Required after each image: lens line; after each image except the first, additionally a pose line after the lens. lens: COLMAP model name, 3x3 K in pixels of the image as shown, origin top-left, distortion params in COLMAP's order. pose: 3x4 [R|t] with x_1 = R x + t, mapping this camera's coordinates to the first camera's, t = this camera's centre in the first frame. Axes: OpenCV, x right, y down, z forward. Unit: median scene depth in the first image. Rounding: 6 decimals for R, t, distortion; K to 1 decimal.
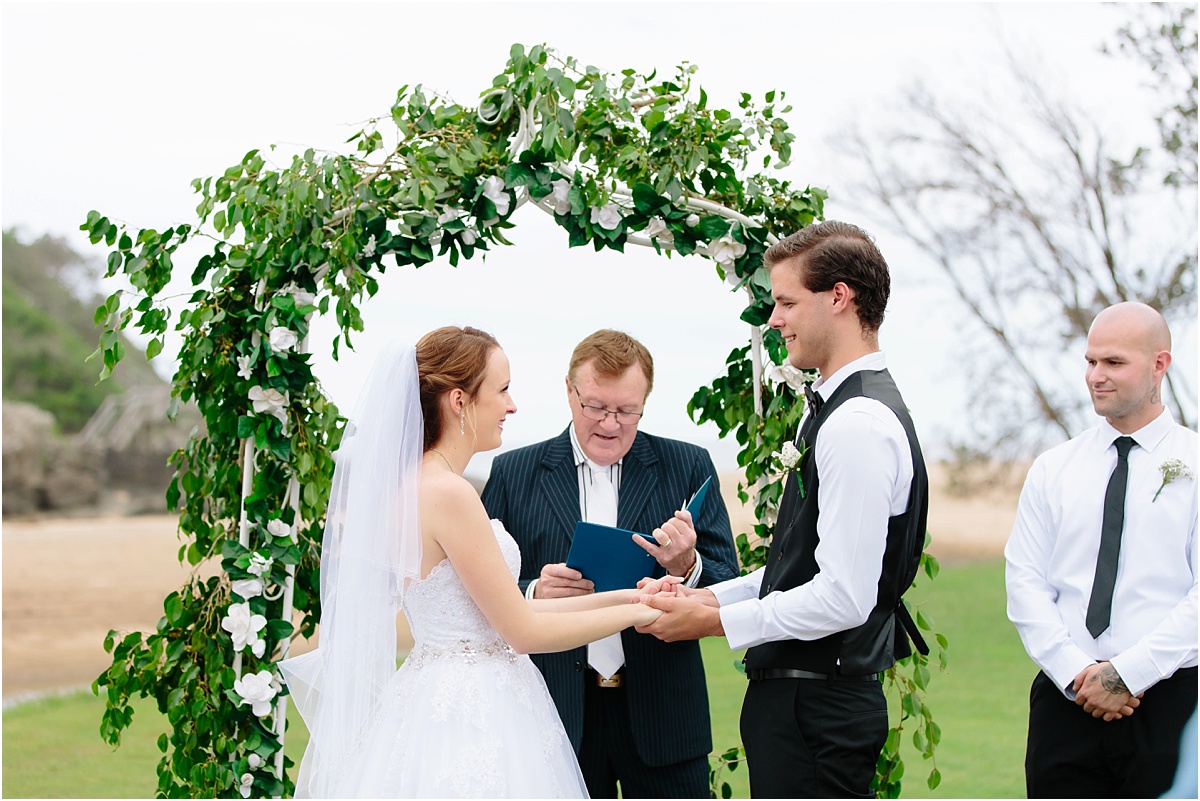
lens RADIAL K [[2614.2, 0, 600.0], [0, 2614.2, 400.5], [0, 0, 1]] dist [-0.079371, -0.037936]
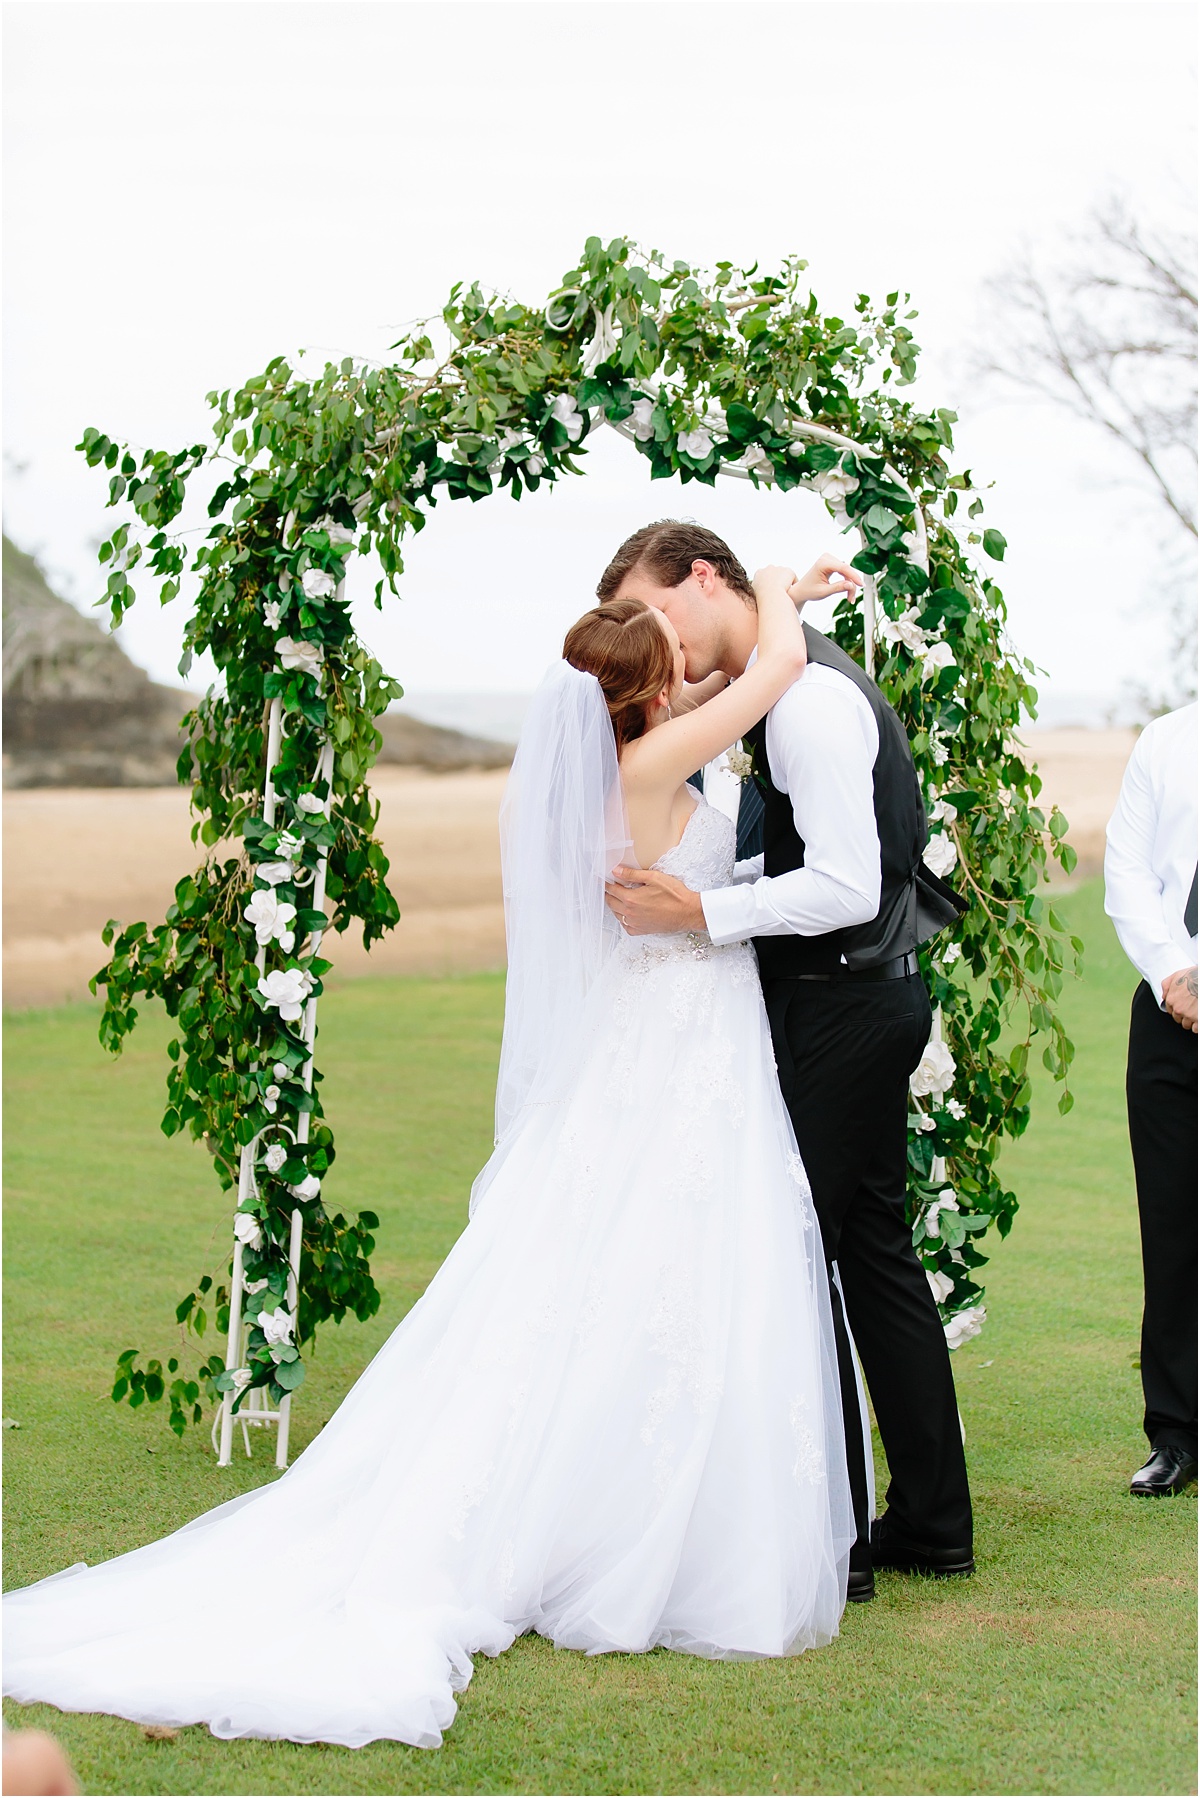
lens RADIAL K [[3694.9, 0, 605.6], [0, 3694.9, 897.5], [0, 0, 1]] dist [0.075052, 0.037510]
pose [[0.999781, 0.014292, -0.015259, -0.006415], [-0.013163, 0.997343, 0.071652, -0.008715], [0.016243, -0.071436, 0.997313, -0.214203]]
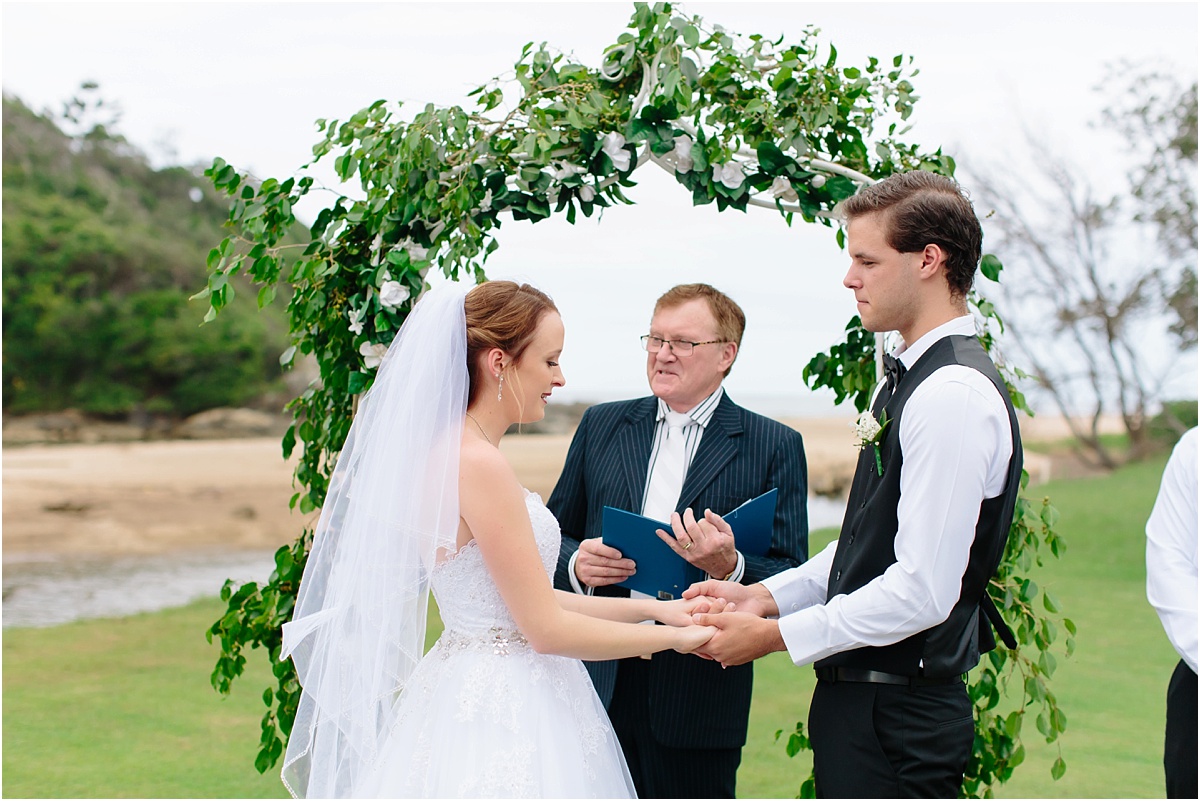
lens RADIAL K [[1705.2, 0, 558.7], [0, 1705.2, 433.5], [0, 0, 1]] dist [-0.051081, -0.052973]
pose [[0.995089, 0.027690, -0.095032, 0.002172], [-0.023863, 0.998867, 0.041170, 0.001020], [0.096065, -0.038700, 0.994622, 0.359072]]
